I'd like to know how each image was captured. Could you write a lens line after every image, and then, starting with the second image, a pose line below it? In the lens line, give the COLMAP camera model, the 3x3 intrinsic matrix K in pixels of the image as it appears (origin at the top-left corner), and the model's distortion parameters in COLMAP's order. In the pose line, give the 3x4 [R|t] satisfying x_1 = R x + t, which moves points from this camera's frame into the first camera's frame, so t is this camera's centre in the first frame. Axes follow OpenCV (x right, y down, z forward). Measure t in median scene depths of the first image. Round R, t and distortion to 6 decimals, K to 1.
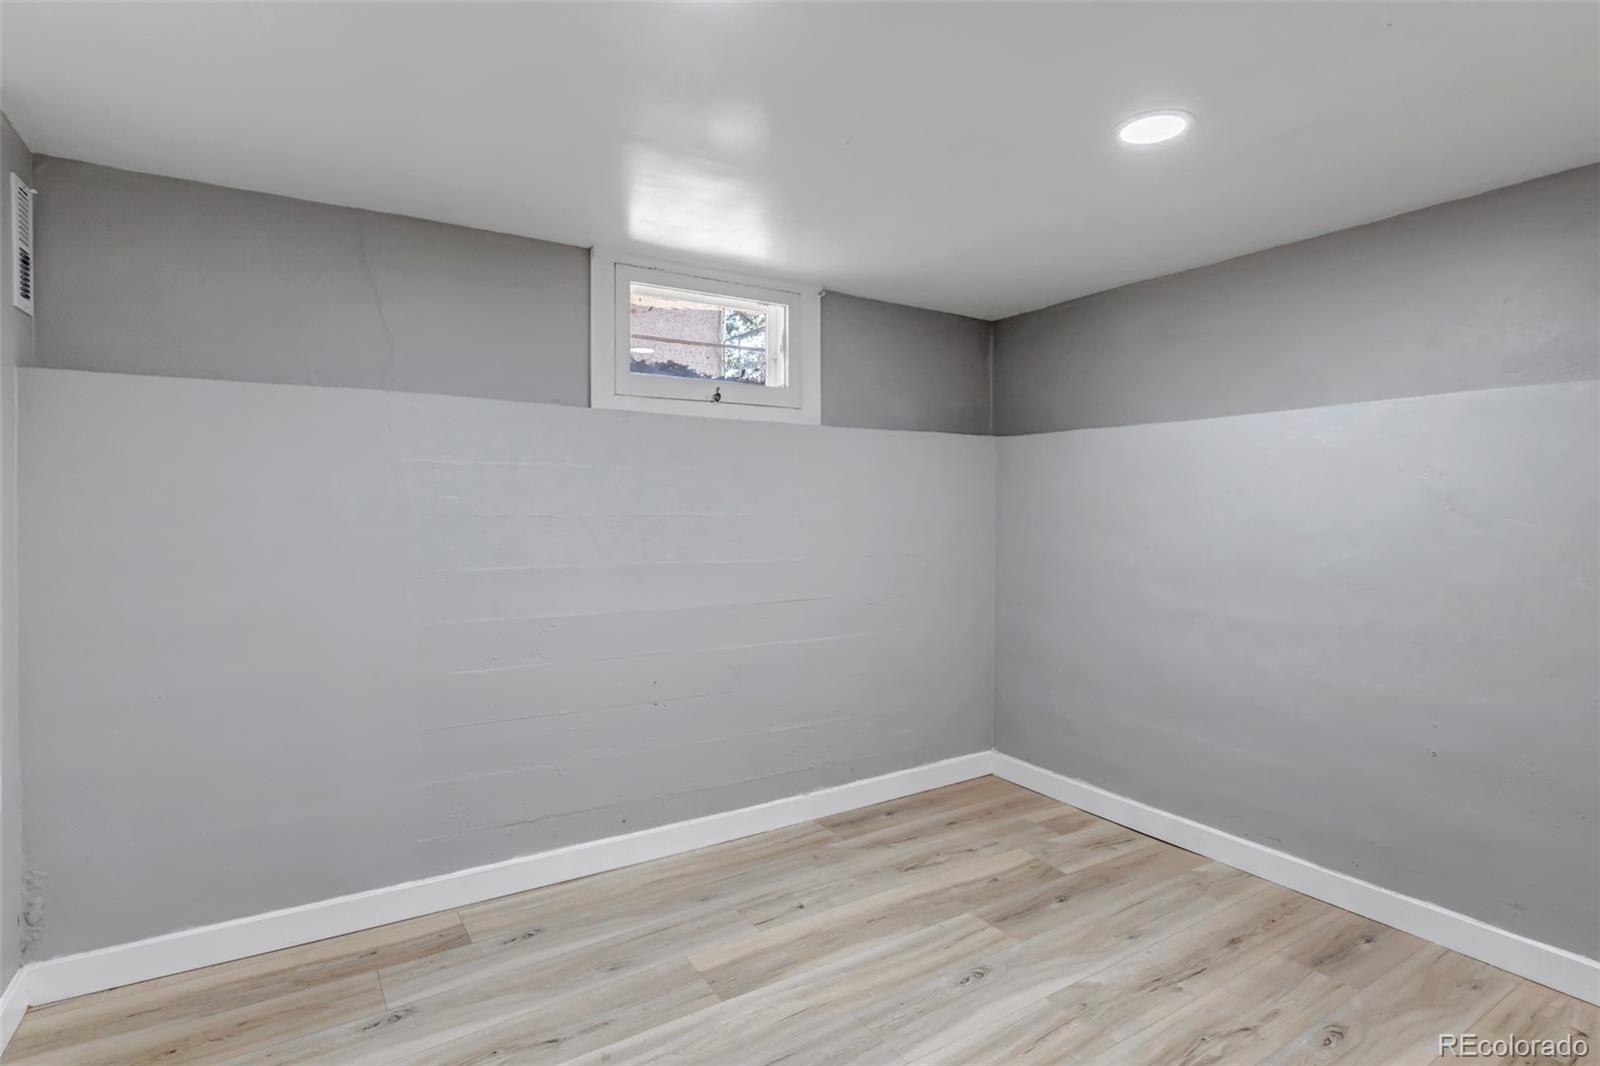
lens RADIAL K [[810.7, 0, 805.5], [0, 810.7, 518.7], [0, 0, 1]] dist [0.002953, -0.000812]
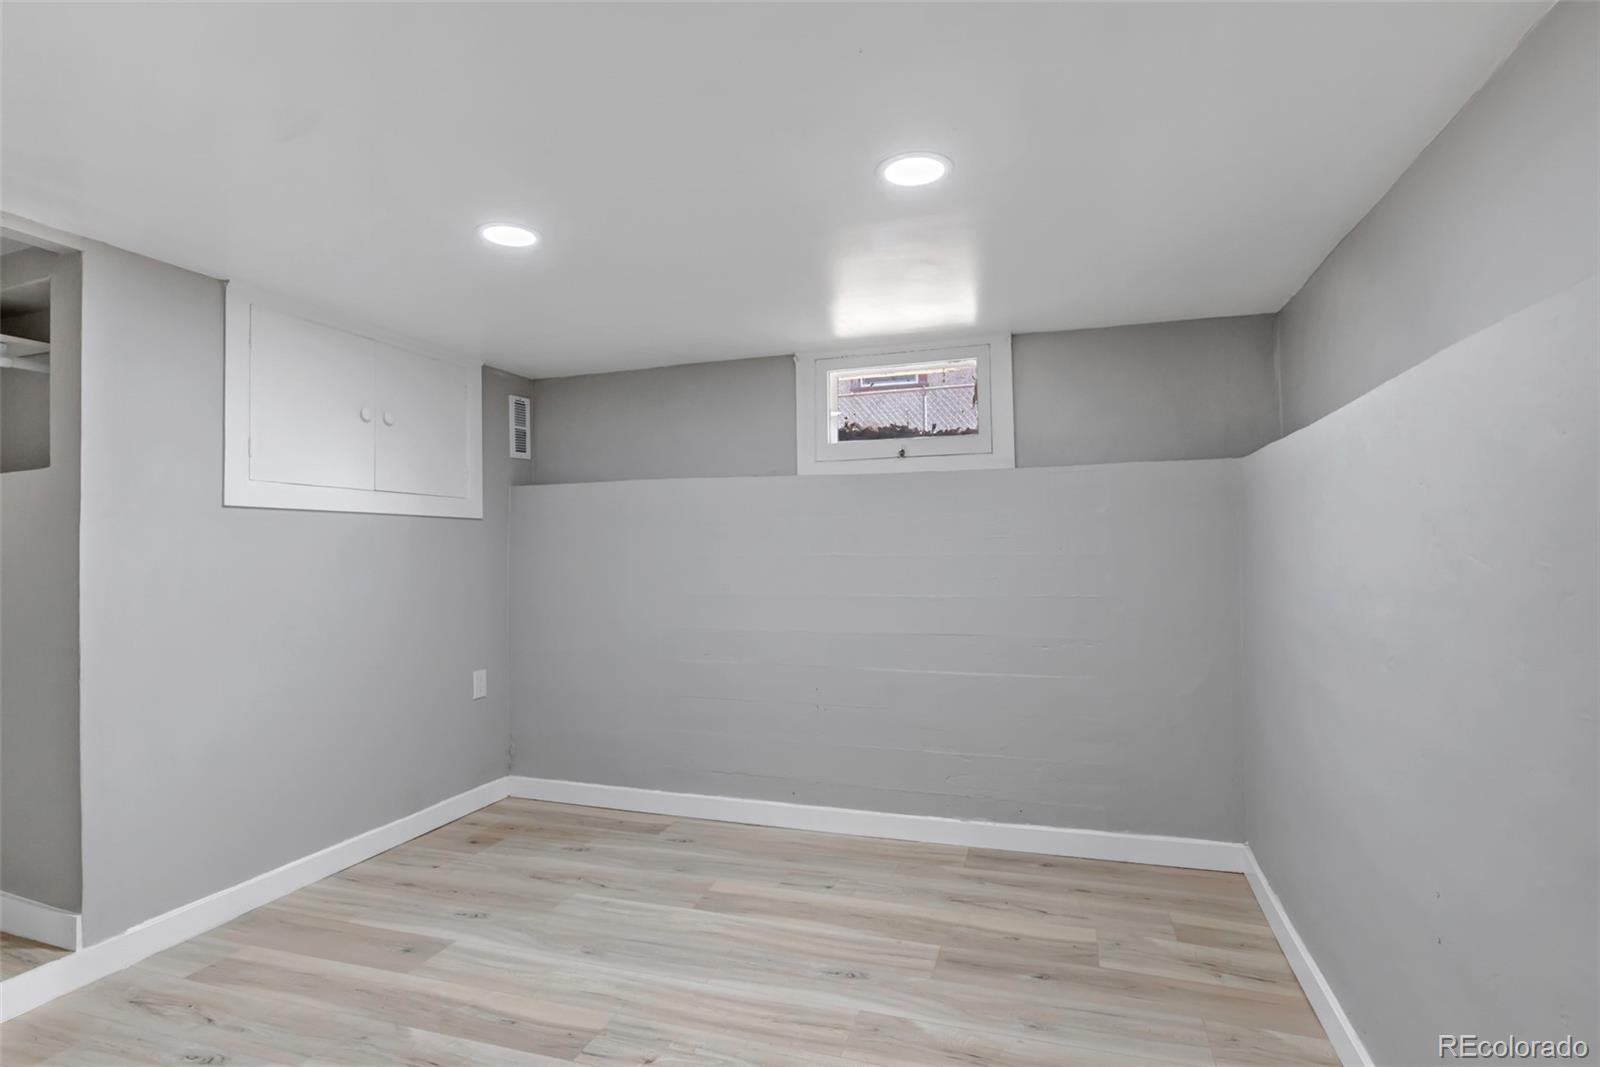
lens RADIAL K [[810.7, 0, 804.7], [0, 810.7, 537.6], [0, 0, 1]] dist [0.002953, -0.000812]
pose [[0.630524, -0.019681, -0.775920, 0.800530], [0.001328, 0.999704, -0.024278, -0.002759], [0.776168, 0.014277, 0.630364, 0.194127]]
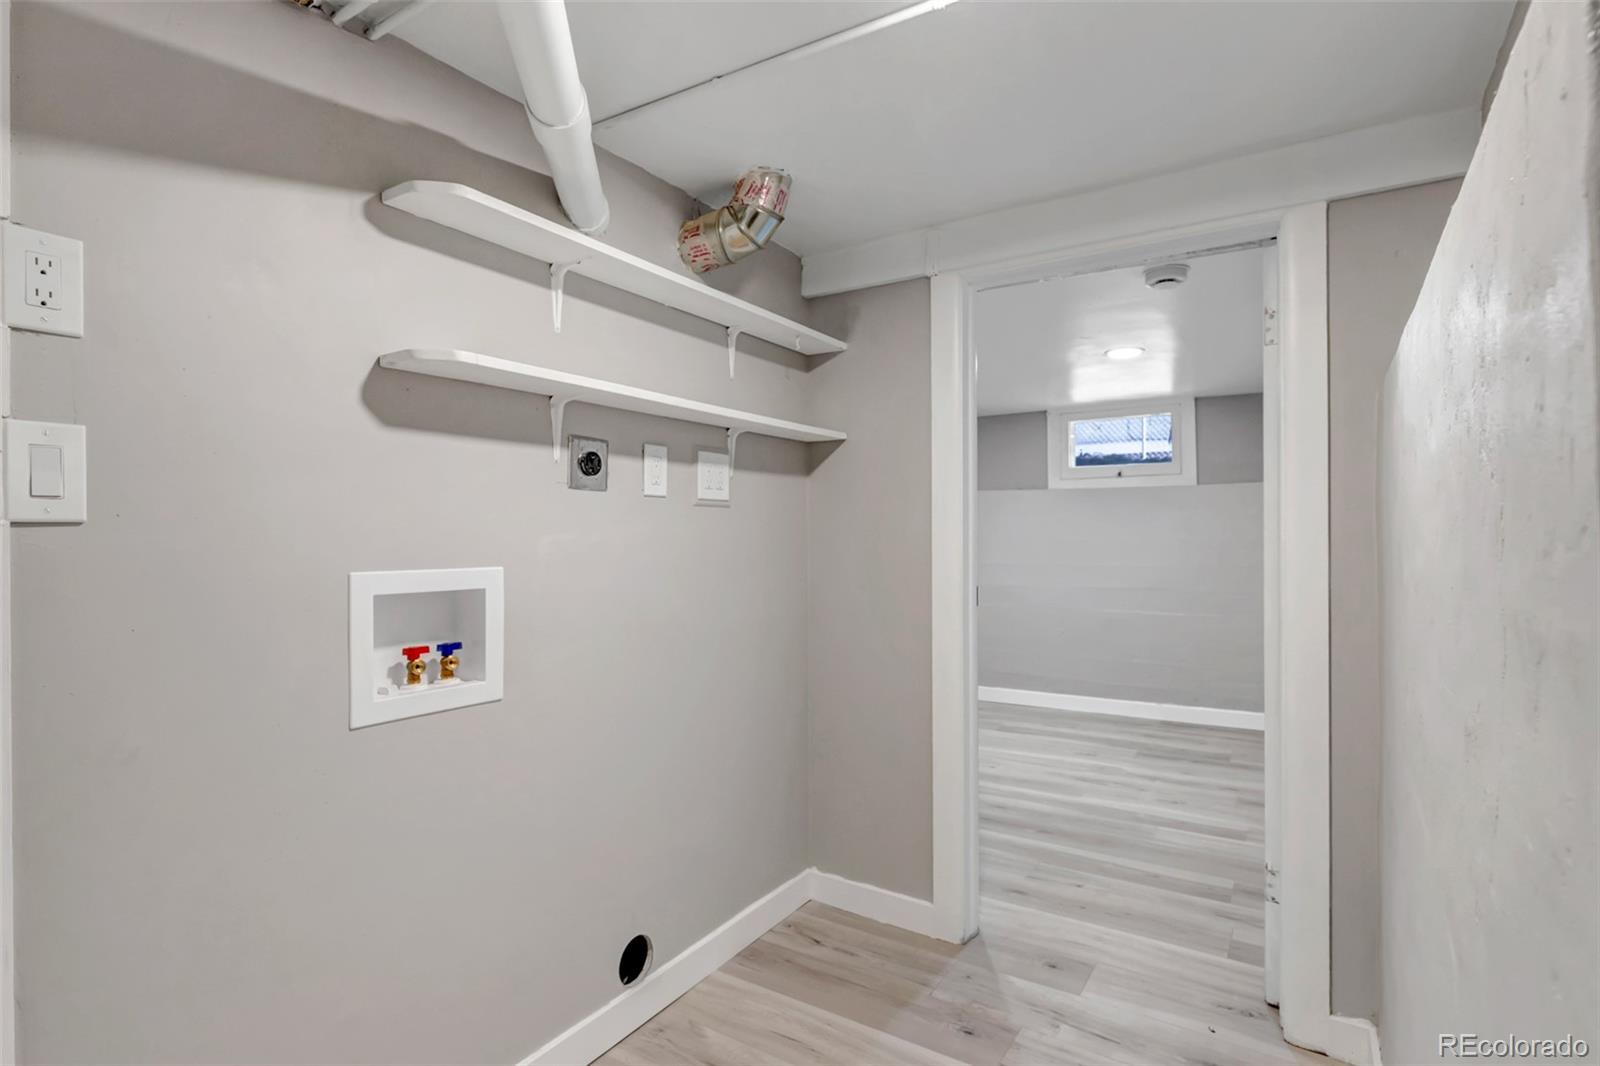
lens RADIAL K [[810.7, 0, 792.1], [0, 810.7, 536.5], [0, 0, 1]] dist [0.002953, -0.000812]
pose [[0.401523, -0.004883, -0.915836, 1.436989], [-0.003084, 0.999973, -0.006683, 0.001798], [0.915844, 0.005508, 0.401497, -0.446982]]
